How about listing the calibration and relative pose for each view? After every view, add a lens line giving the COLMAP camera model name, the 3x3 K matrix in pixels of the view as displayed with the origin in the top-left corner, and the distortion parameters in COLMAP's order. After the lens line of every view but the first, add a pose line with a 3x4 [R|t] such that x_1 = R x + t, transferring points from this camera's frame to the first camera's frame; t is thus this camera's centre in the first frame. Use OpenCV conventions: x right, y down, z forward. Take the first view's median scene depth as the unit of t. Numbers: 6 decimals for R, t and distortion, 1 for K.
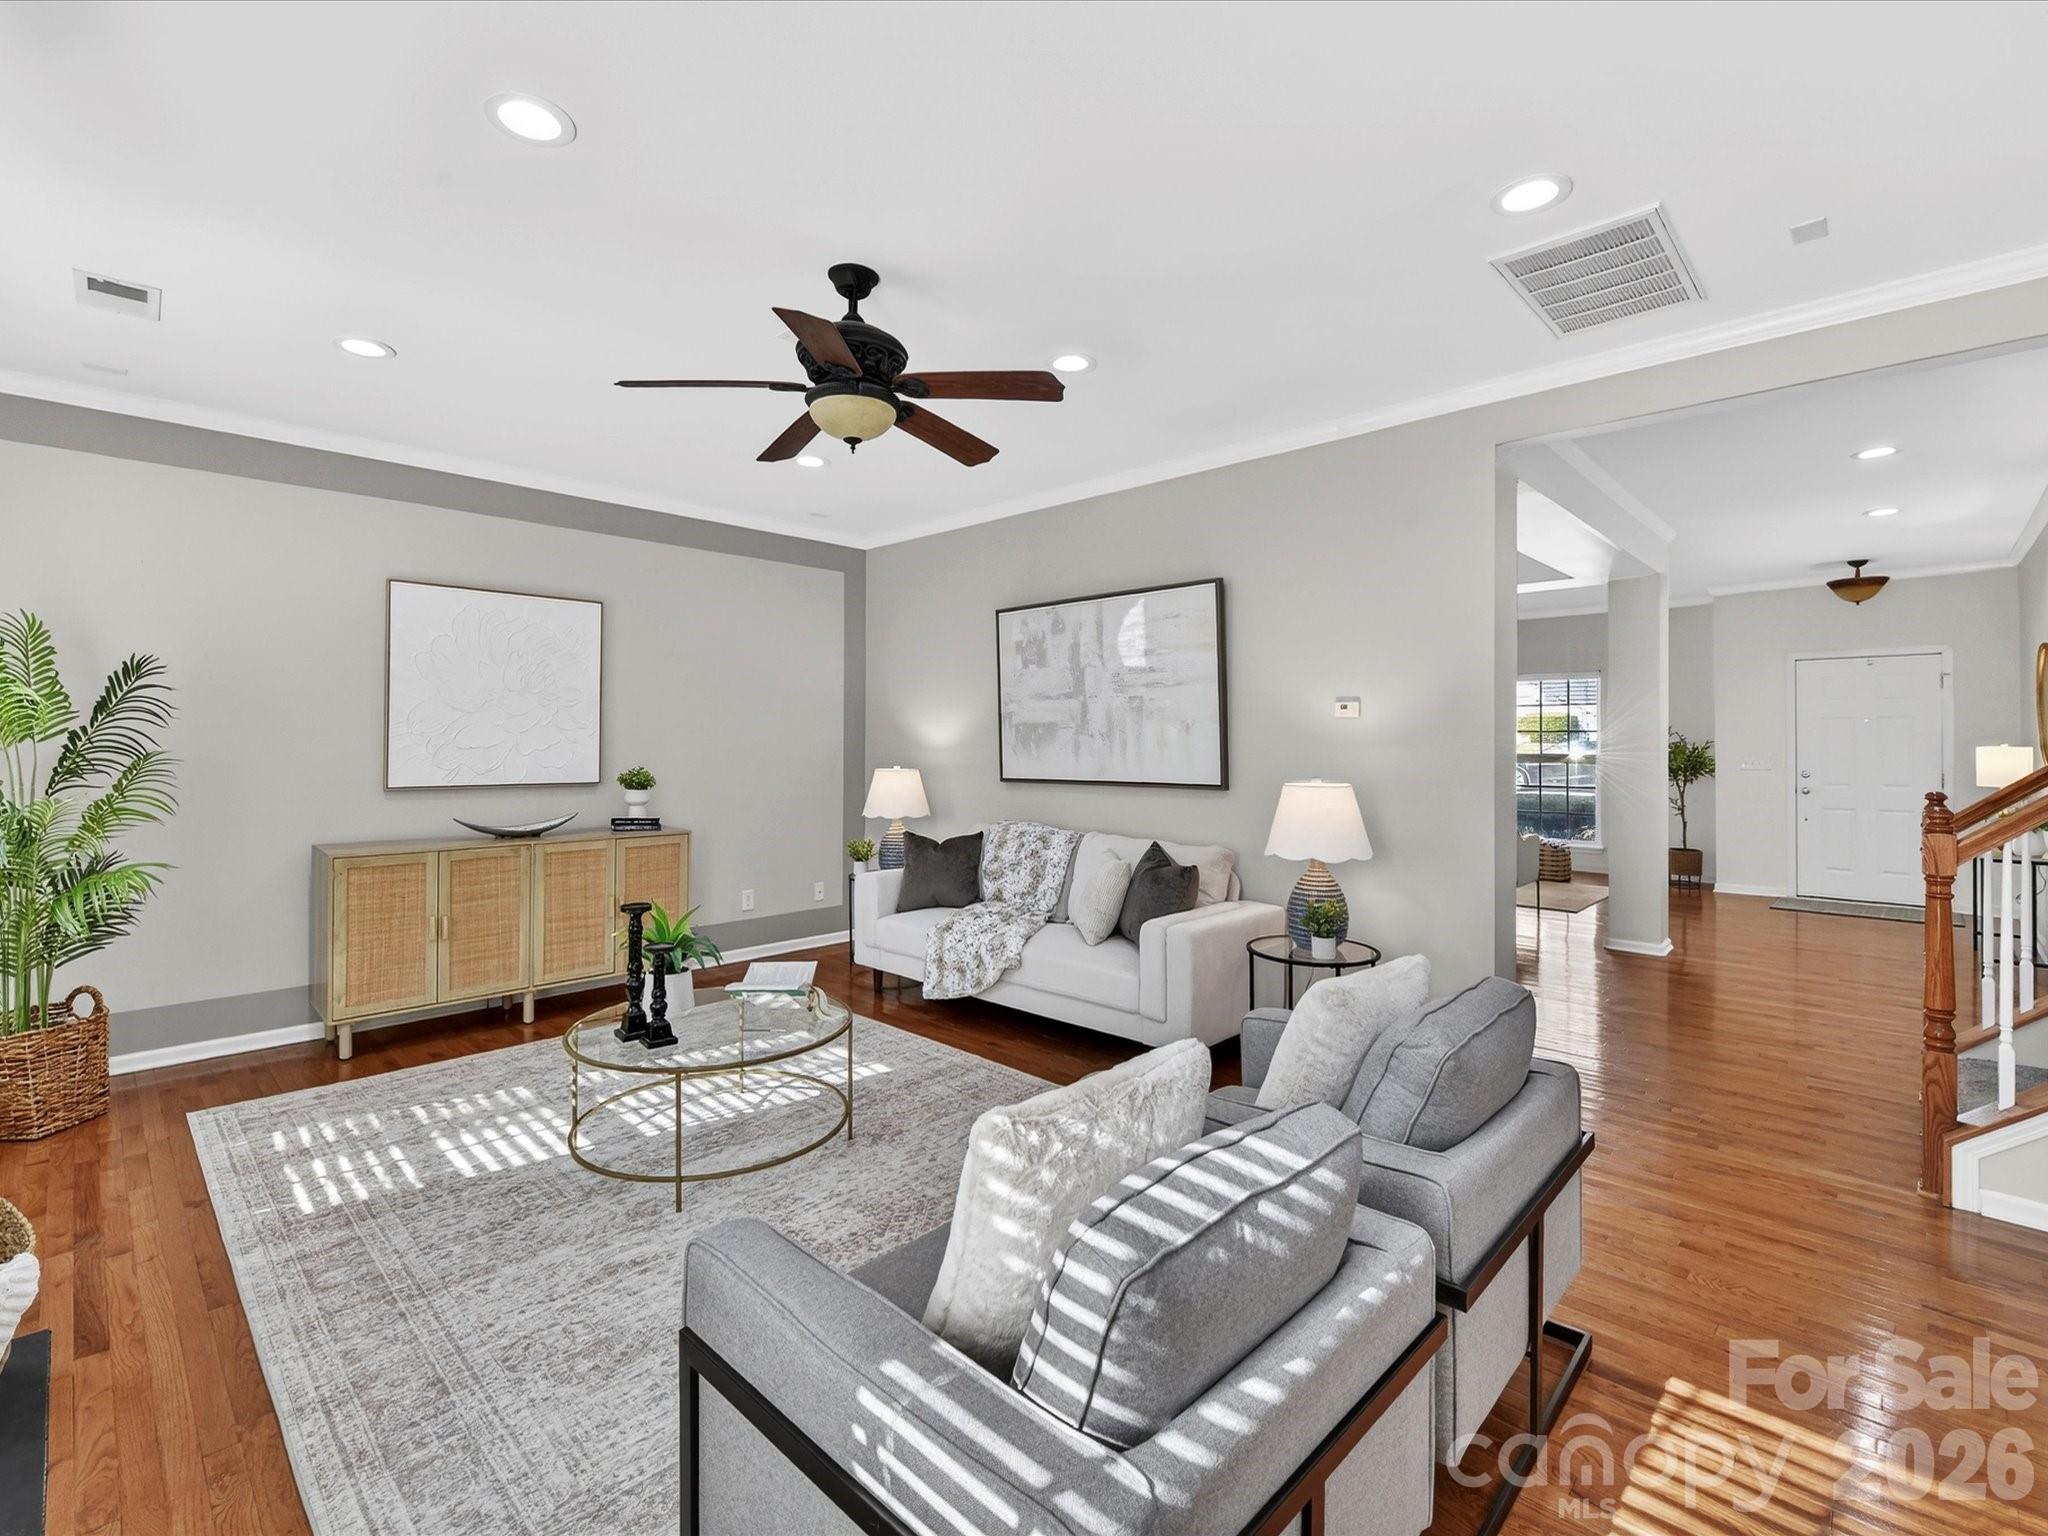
lens RADIAL K [[936.2, 0, 996.8], [0, 936.2, 743.3], [0, 0, 1]] dist [-0.012456, -0.000465]
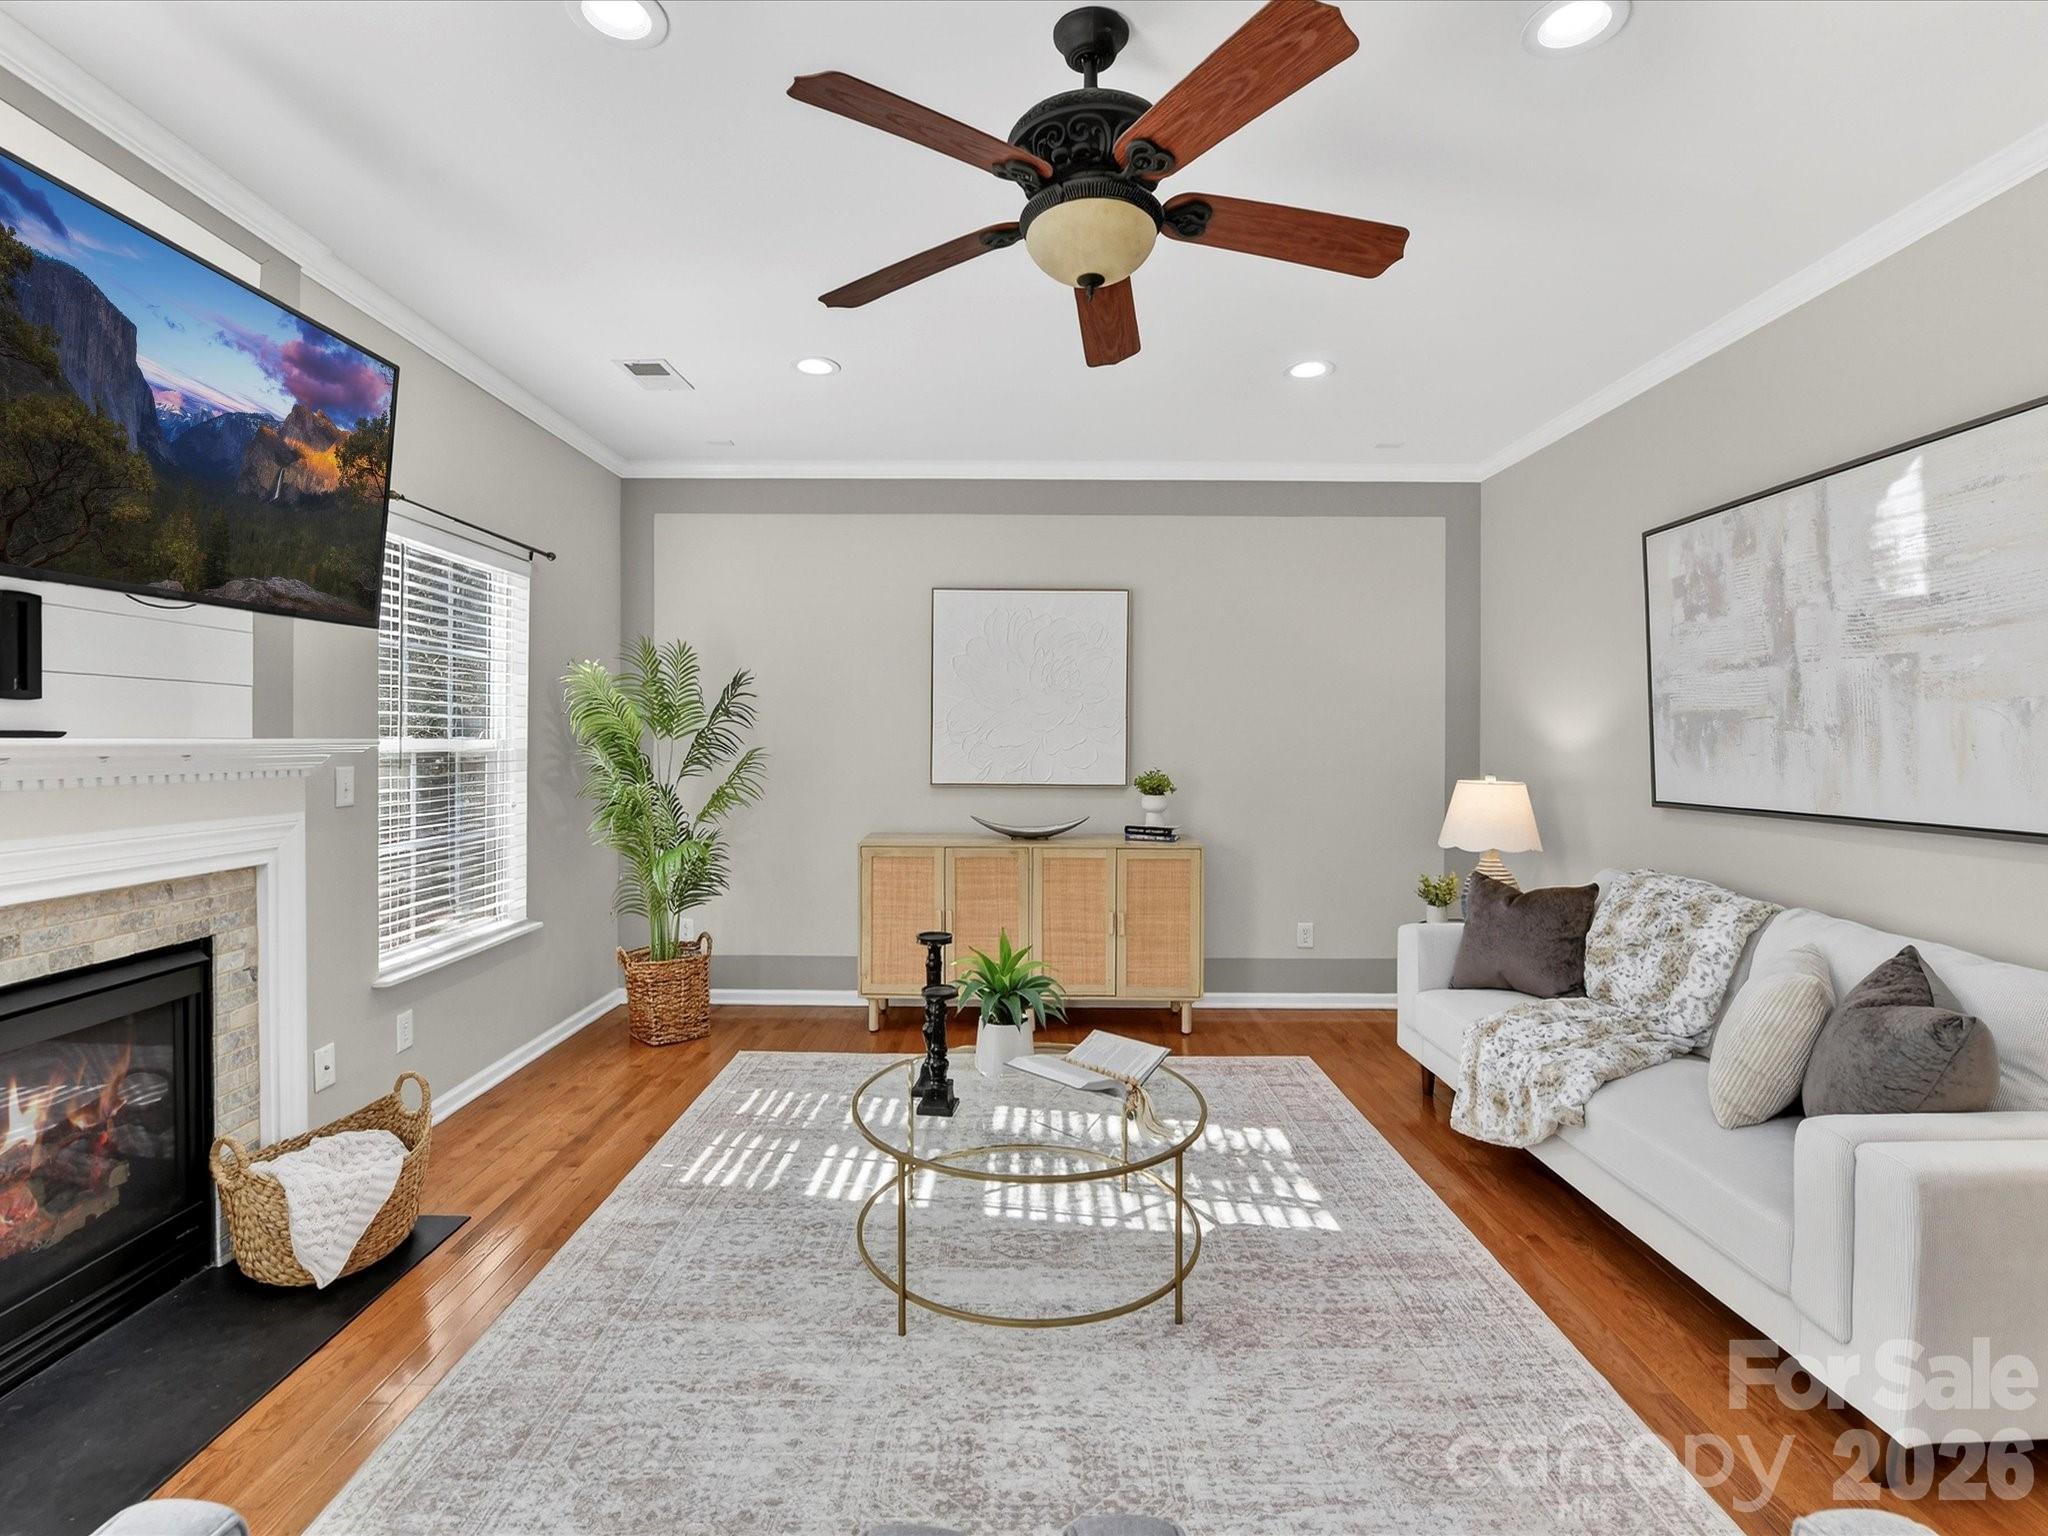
lens RADIAL K [[936.2, 0, 996.8], [0, 936.2, 743.3], [0, 0, 1]] dist [-0.012456, -0.000465]
pose [[0.702743, 0.003850, -0.711433, 0.158784], [-0.004665, 0.999989, 0.000804, 0.000500], [0.711428, 0.002753, 0.702753, 0.290749]]
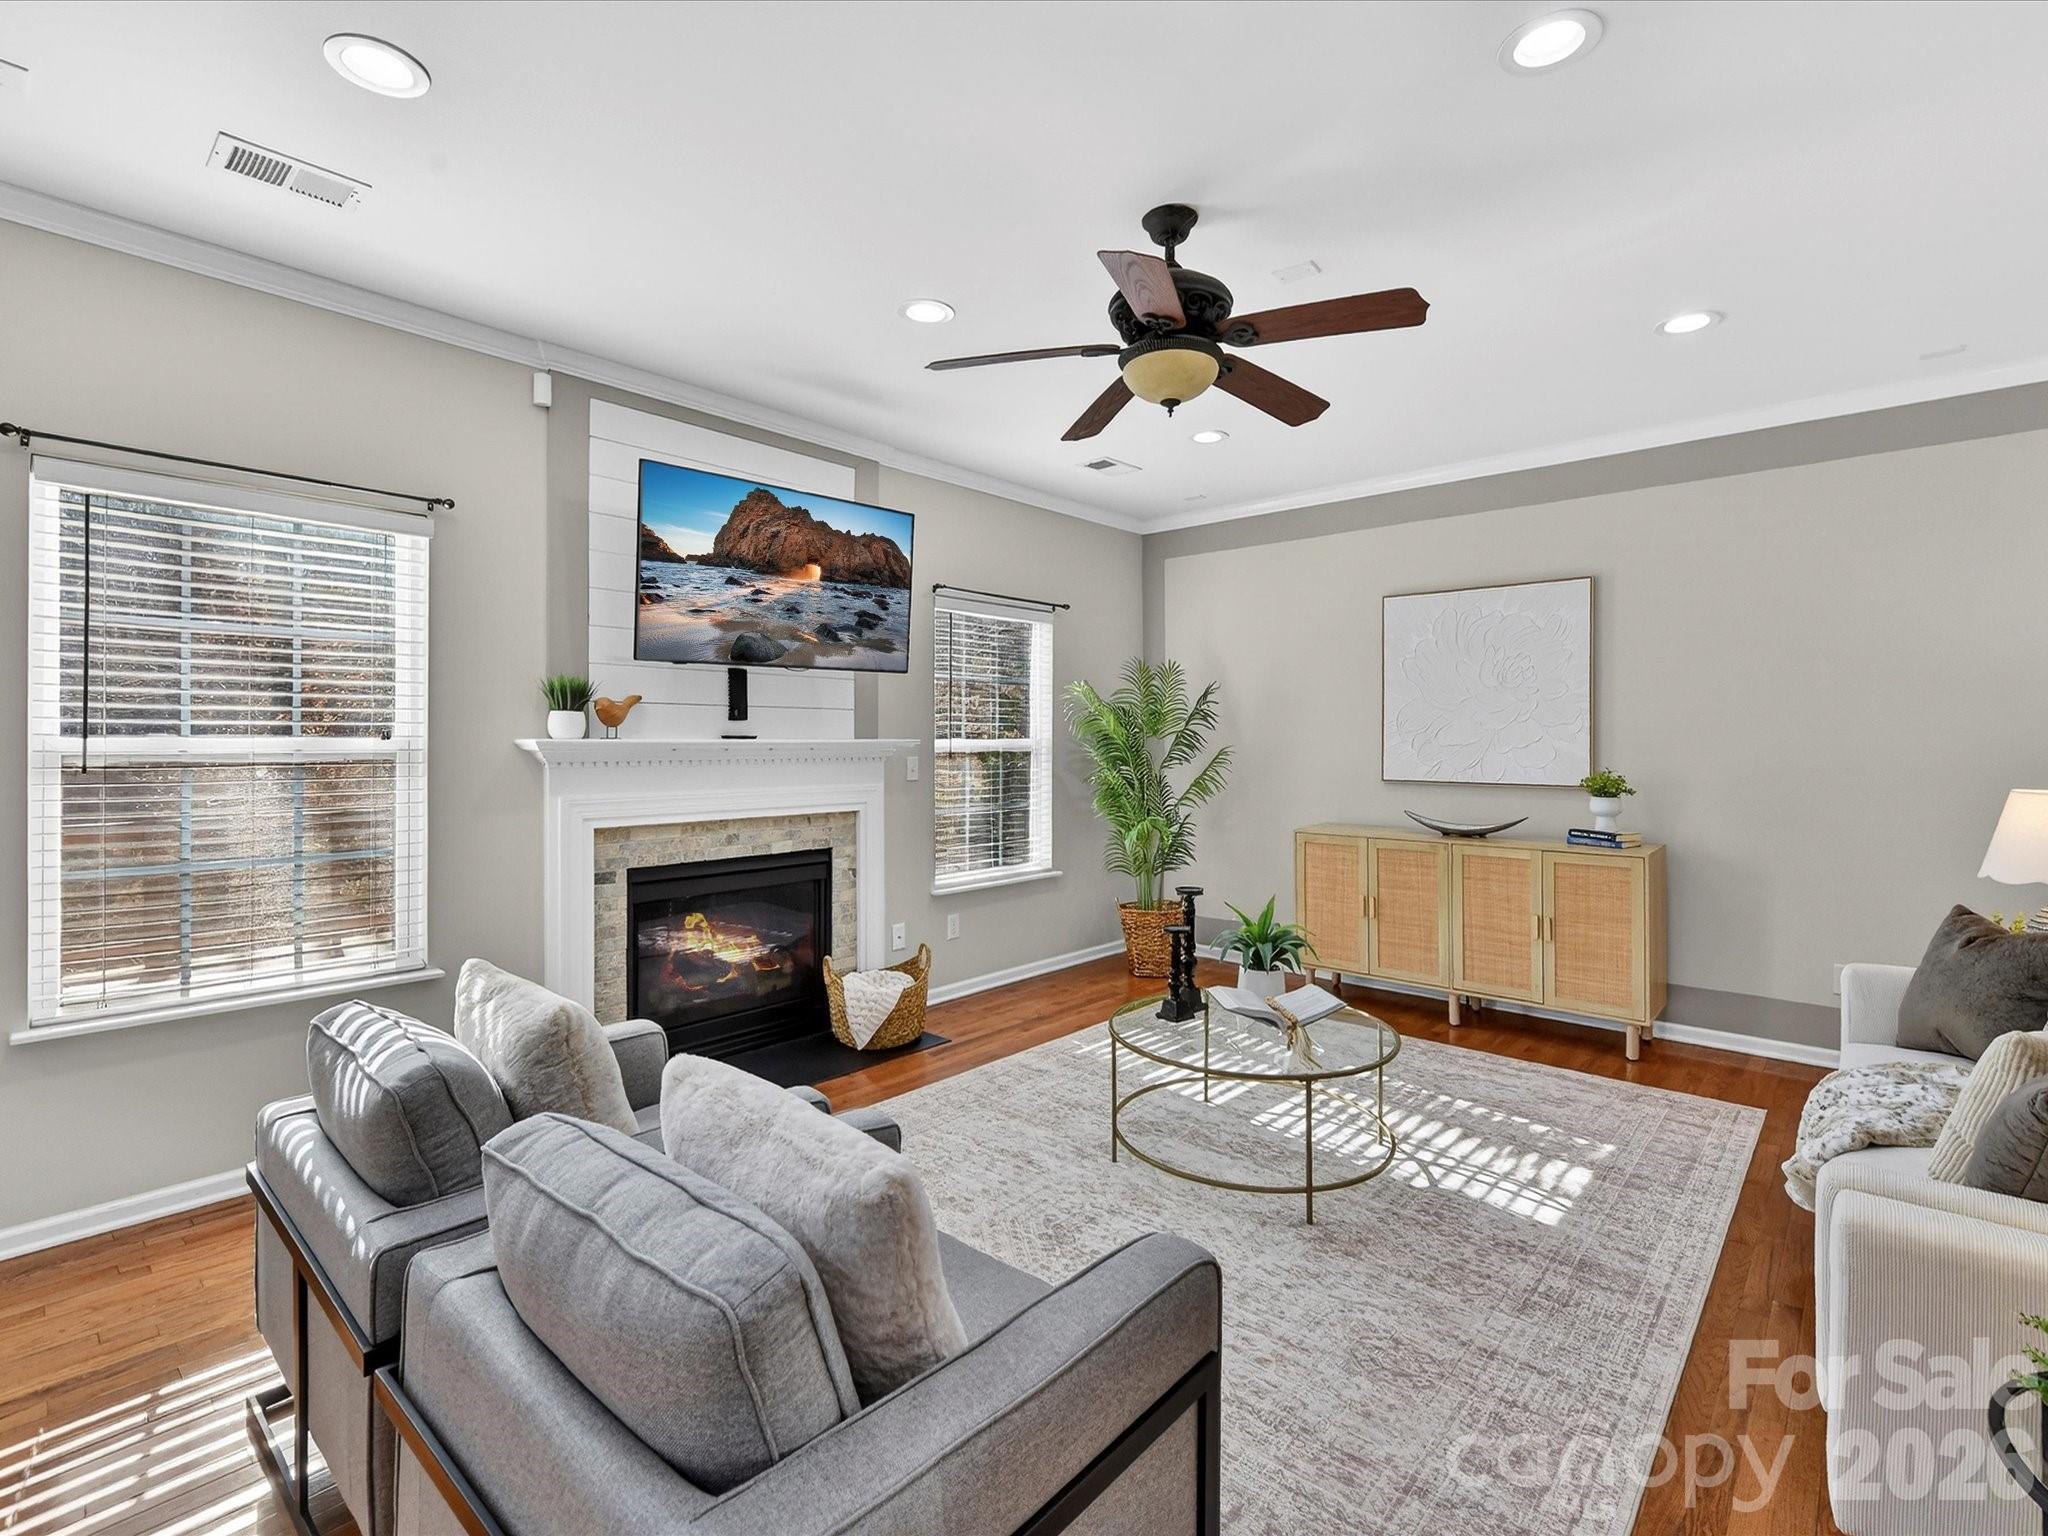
lens RADIAL K [[925.9, 0, 1035.3], [0, 925.9, 741.2], [0, 0, 1]] dist [0.016588, -0.000141]
pose [[0.078543, 0.000521, -0.996911, 0.434974], [-0.003263, 0.999995, 0.000265, 0.001696], [0.996905, 0.003232, 0.078544, 0.474260]]
